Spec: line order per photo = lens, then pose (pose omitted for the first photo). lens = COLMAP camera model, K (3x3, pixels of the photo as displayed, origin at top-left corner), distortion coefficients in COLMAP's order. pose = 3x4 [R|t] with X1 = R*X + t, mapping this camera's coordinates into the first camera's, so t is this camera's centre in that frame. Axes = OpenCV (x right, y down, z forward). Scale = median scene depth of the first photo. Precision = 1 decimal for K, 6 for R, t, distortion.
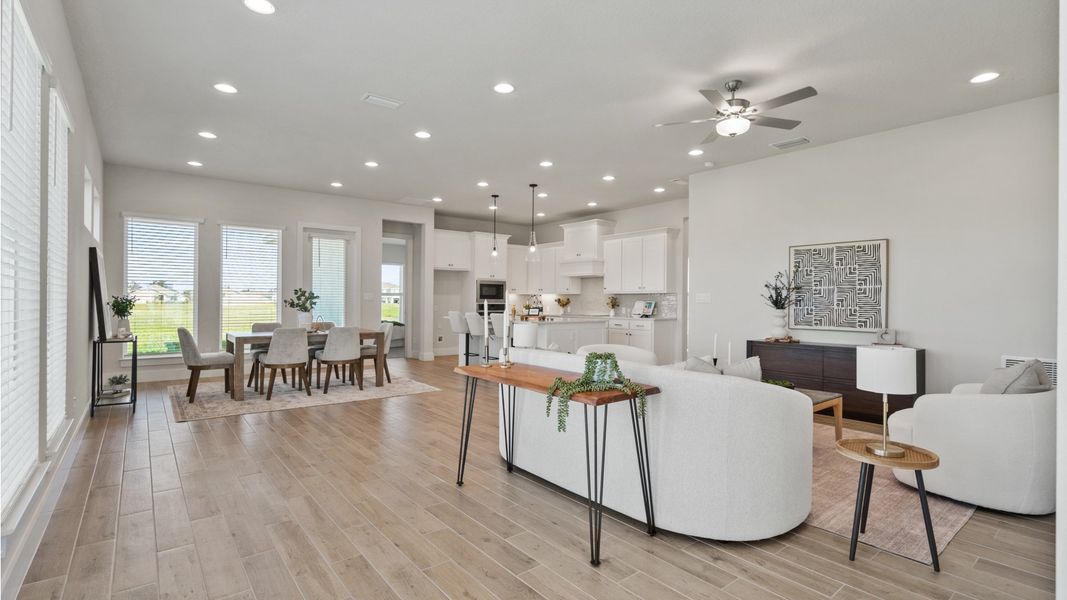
lens RADIAL K [[490.4, 0, 526.9], [0, 490.4, 300.7], [0, 0, 1]] dist [-0.002395, 0.000371]
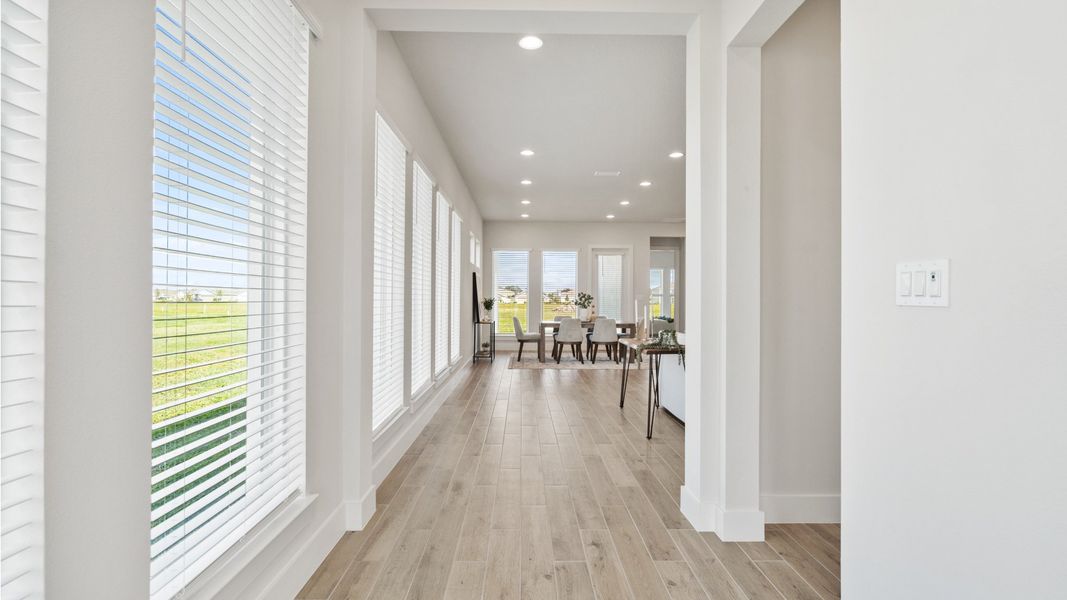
lens RADIAL K [[490.4, 0, 526.9], [0, 490.4, 300.7], [0, 0, 1]] dist [-0.002395, 0.000371]
pose [[0.791905, -0.001053, -0.610644, 0.303127], [0.001042, 0.999999, -0.000373, 0.000087], [0.610644, -0.000341, 0.791905, -0.264671]]
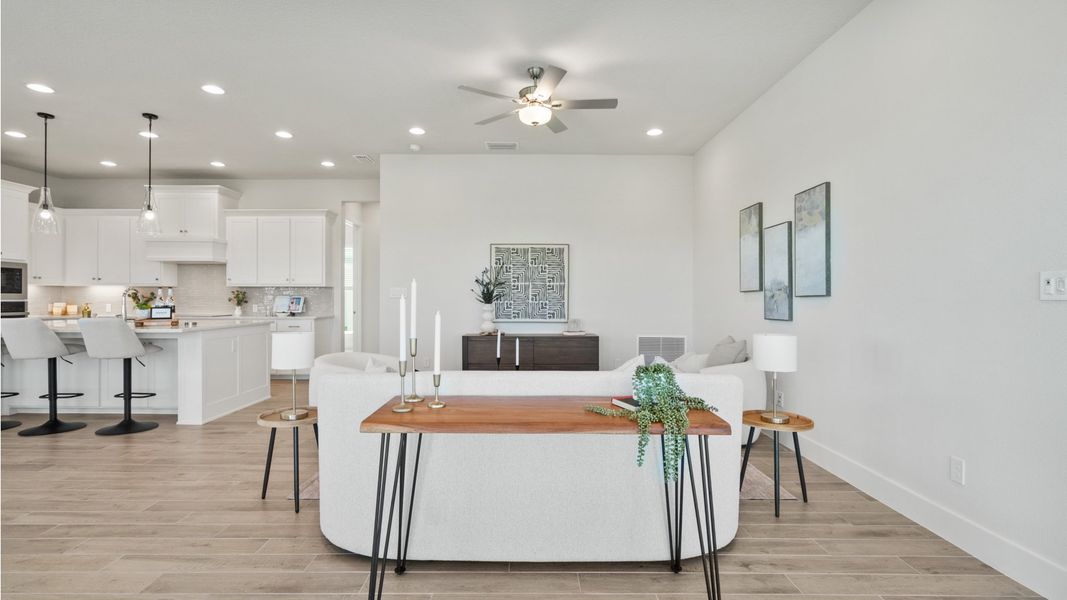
lens RADIAL K [[490.4, 0, 526.9], [0, 490.4, 300.7], [0, 0, 1]] dist [-0.002395, 0.000371]
pose [[0.623533, -0.009561, 0.781738, -0.206309], [0.000740, 0.999932, 0.011639, -0.000965], [-0.781797, -0.006679, 0.623498, 0.244797]]
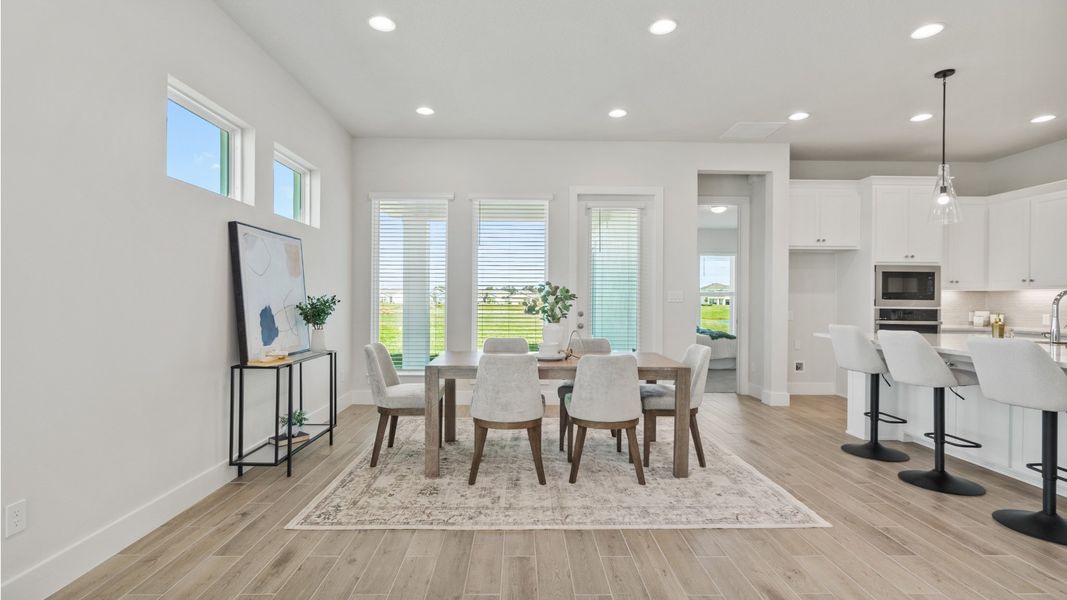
lens RADIAL K [[490.4, 0, 526.9], [0, 490.4, 300.7], [0, 0, 1]] dist [-0.002395, 0.000371]
pose [[0.795950, -0.001044, -0.605362, -0.124021], [-0.000483, 0.999997, -0.002359, -0.001493], [0.605363, 0.002170, 0.795947, 0.508380]]
